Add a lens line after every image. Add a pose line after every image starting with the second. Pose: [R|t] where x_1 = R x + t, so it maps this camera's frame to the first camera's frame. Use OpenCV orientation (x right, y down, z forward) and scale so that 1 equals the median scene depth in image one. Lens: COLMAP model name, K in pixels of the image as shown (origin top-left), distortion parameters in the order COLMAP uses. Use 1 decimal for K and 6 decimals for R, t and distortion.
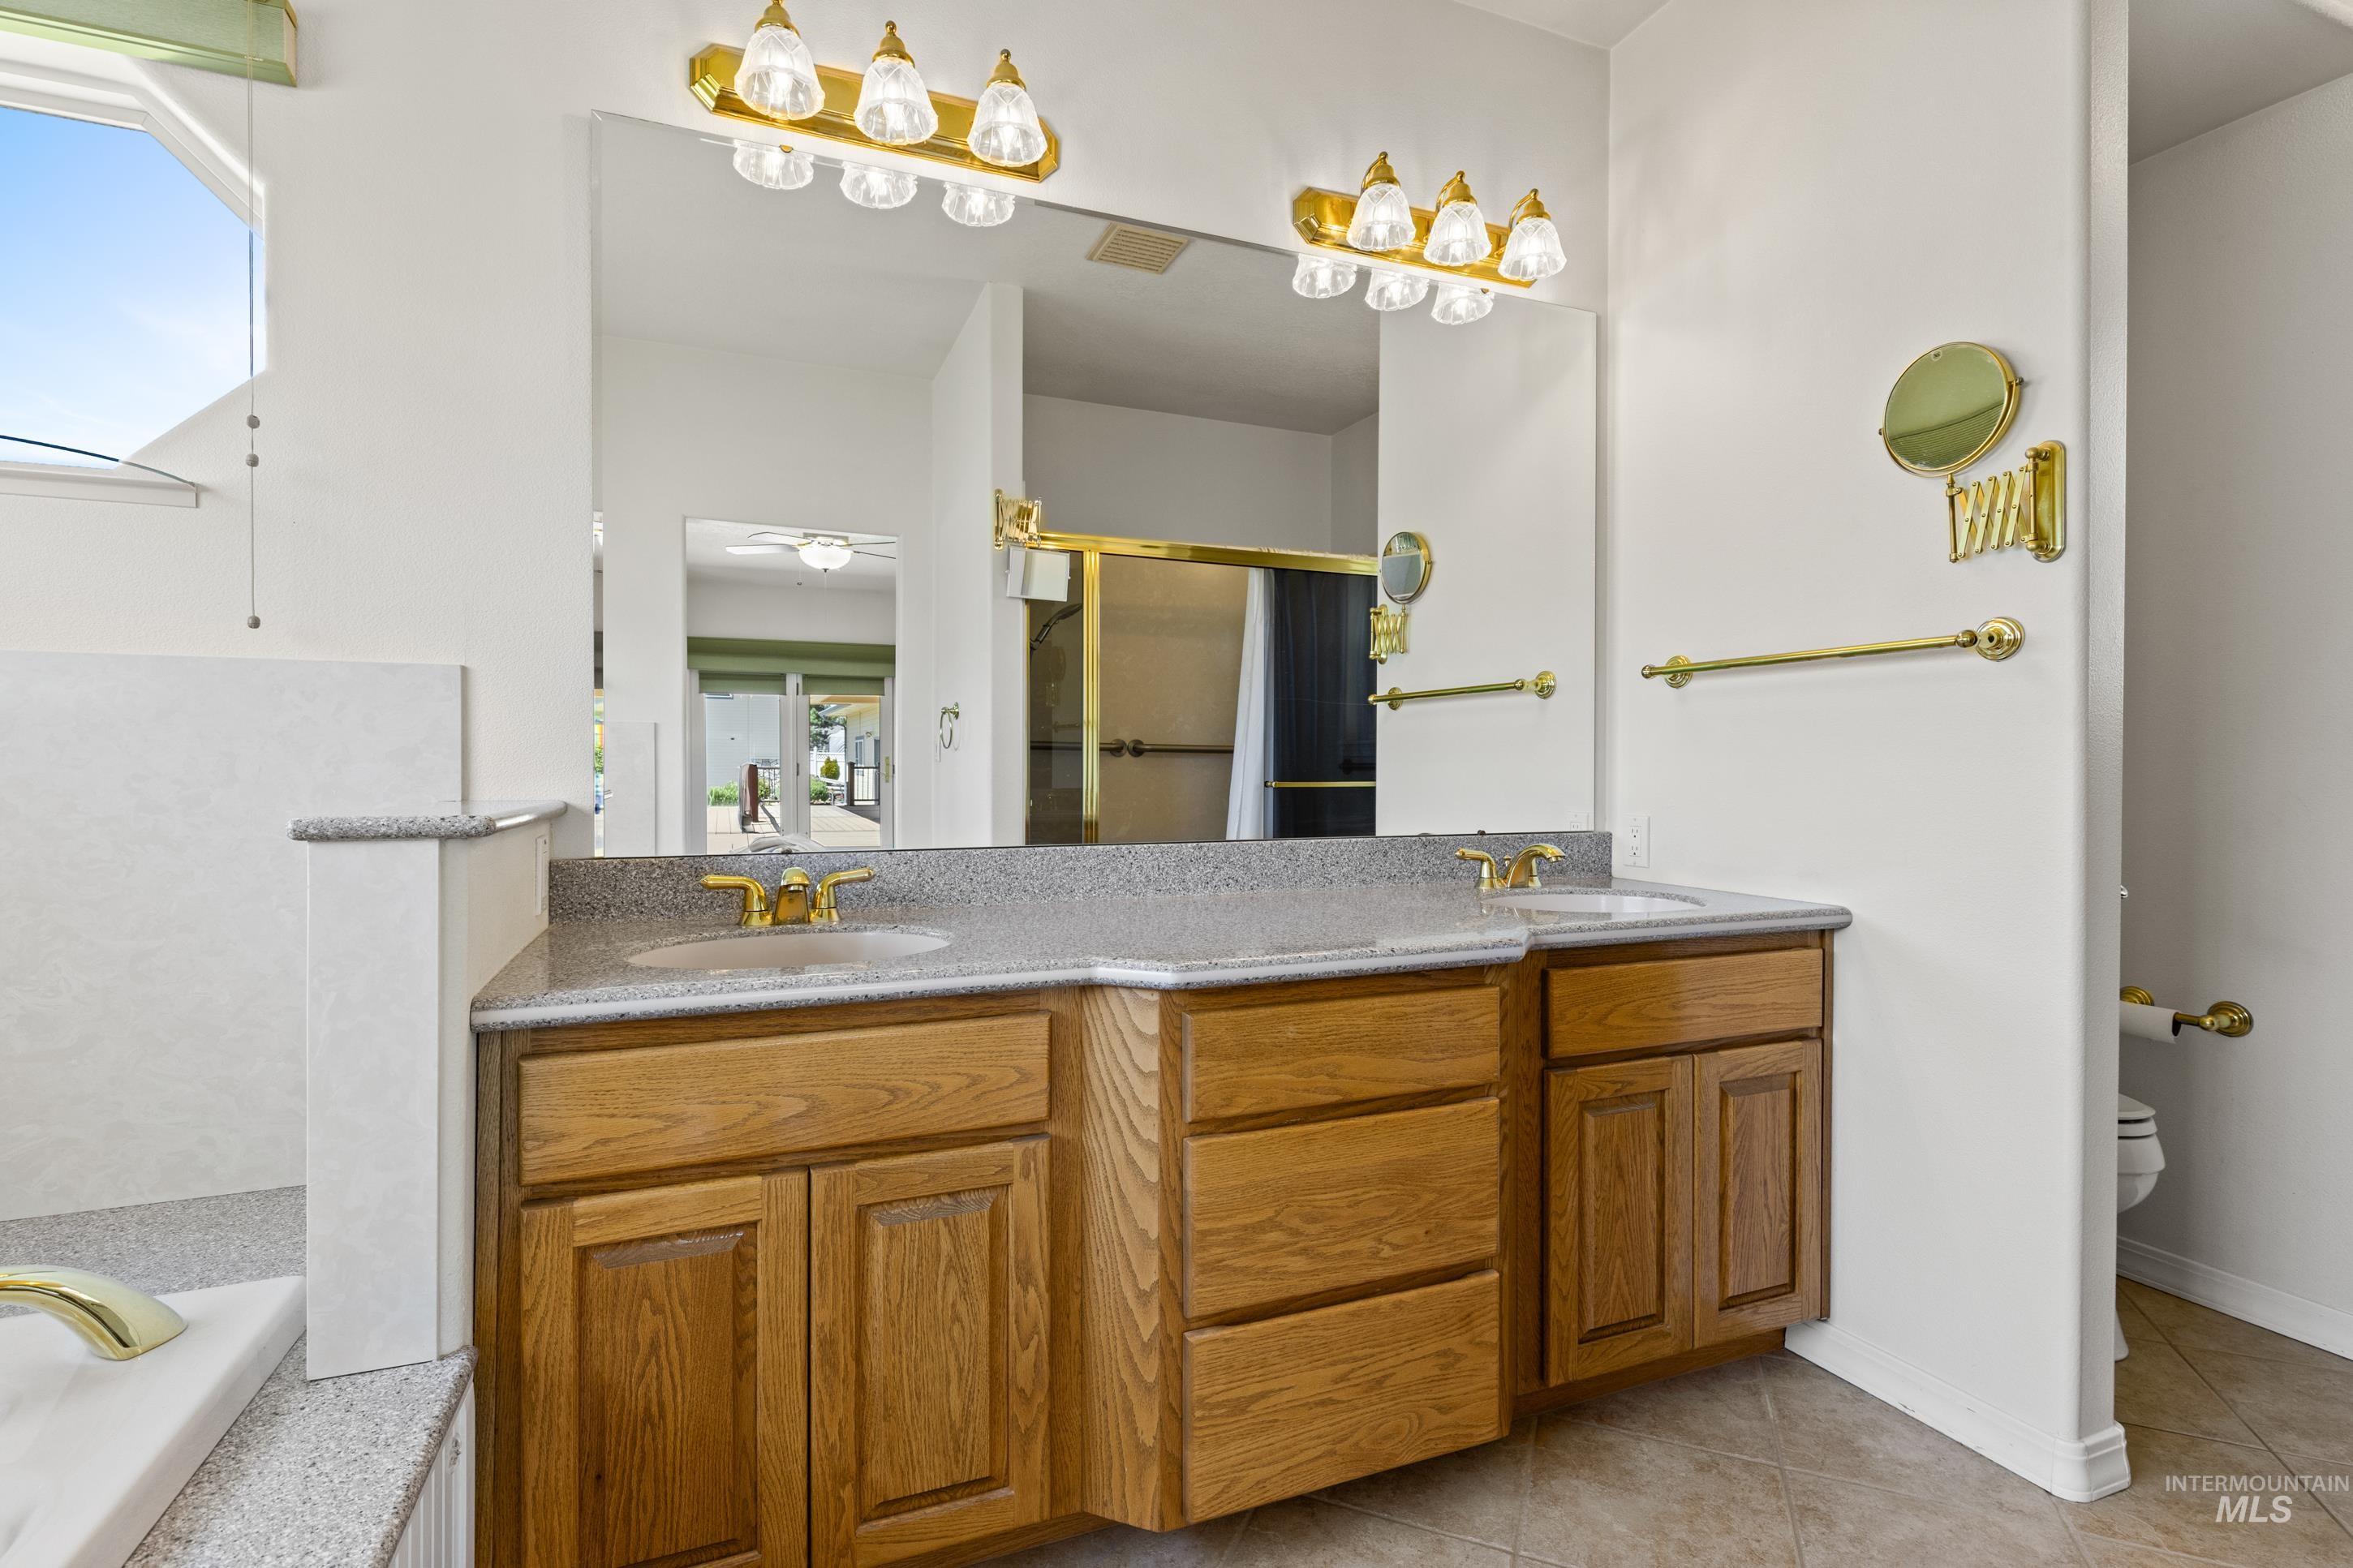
lens RADIAL K [[1058.6, 0, 1170.4], [0, 1058.6, 778.1], [0, 0, 1]] dist [0.003562, 0.000286]
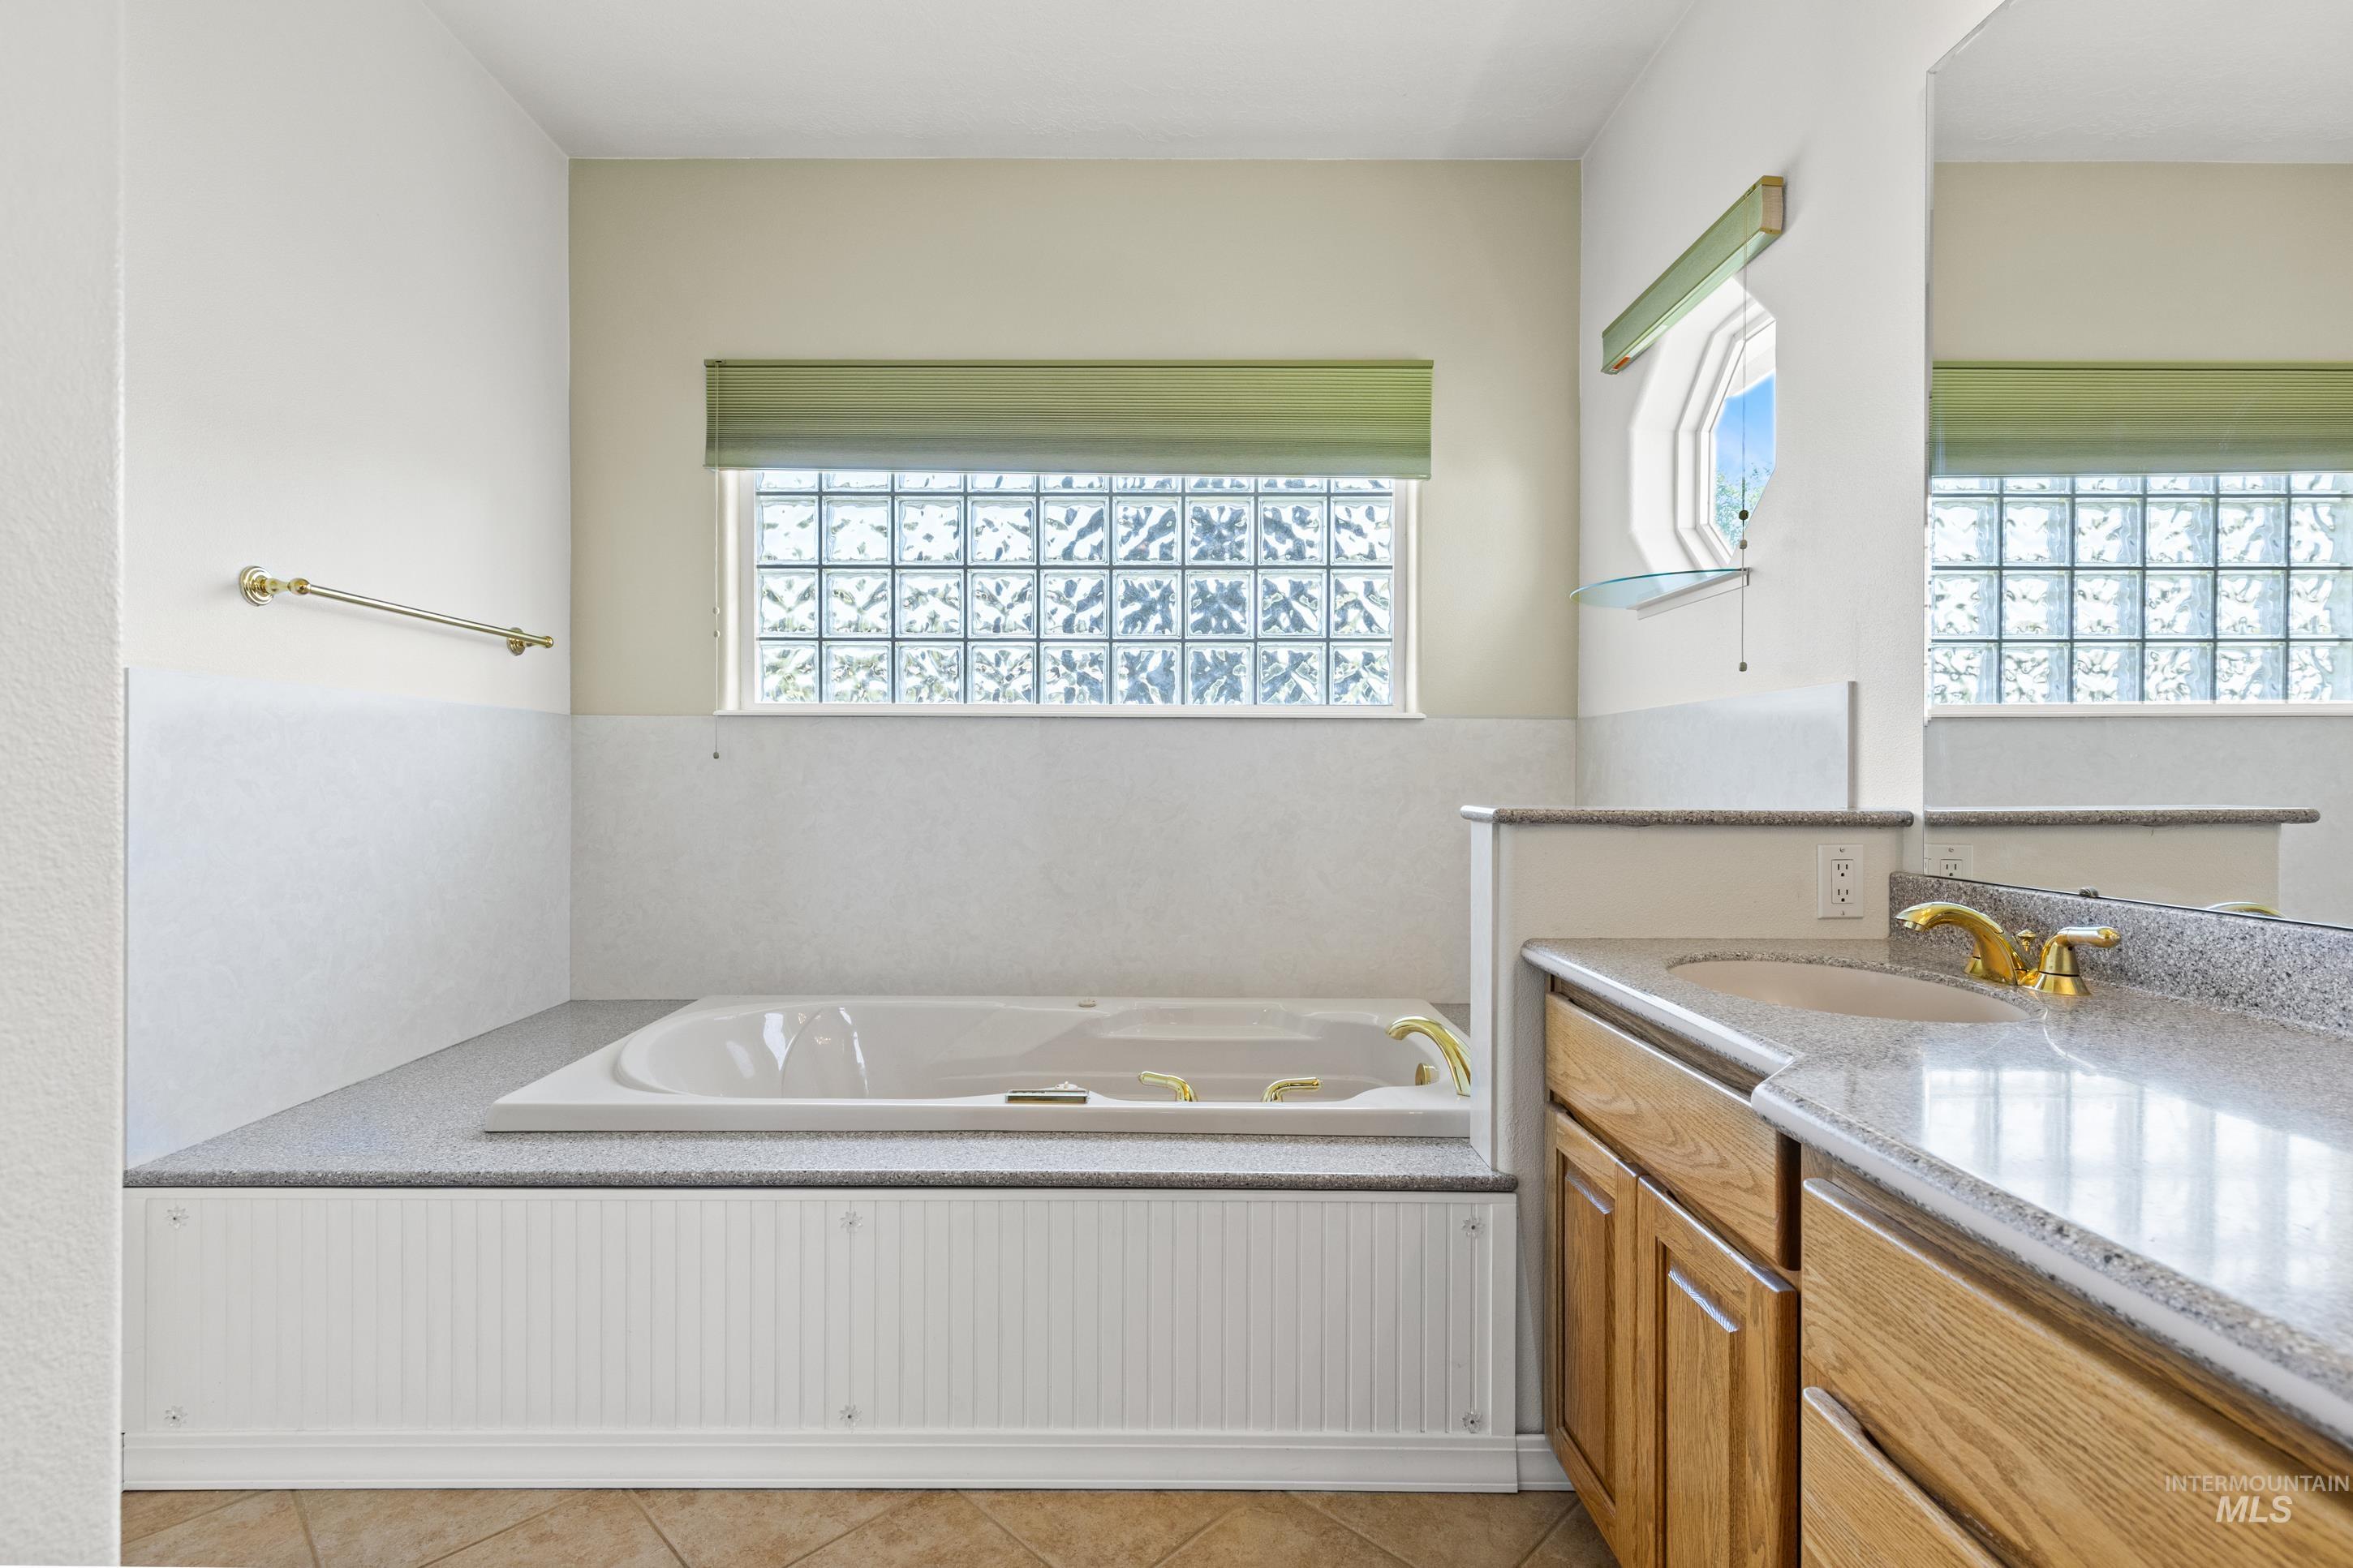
lens RADIAL K [[1079.2, 0, 1169.4], [0, 1079.2, 779.3], [0, 0, 1]] dist [0.002002, -0.000540]
pose [[-0.312940, 0.005661, -0.949756, 0.788175], [-0.011142, 0.999892, 0.009631, -0.014407], [0.949707, 0.013596, -0.312843, 0.915556]]
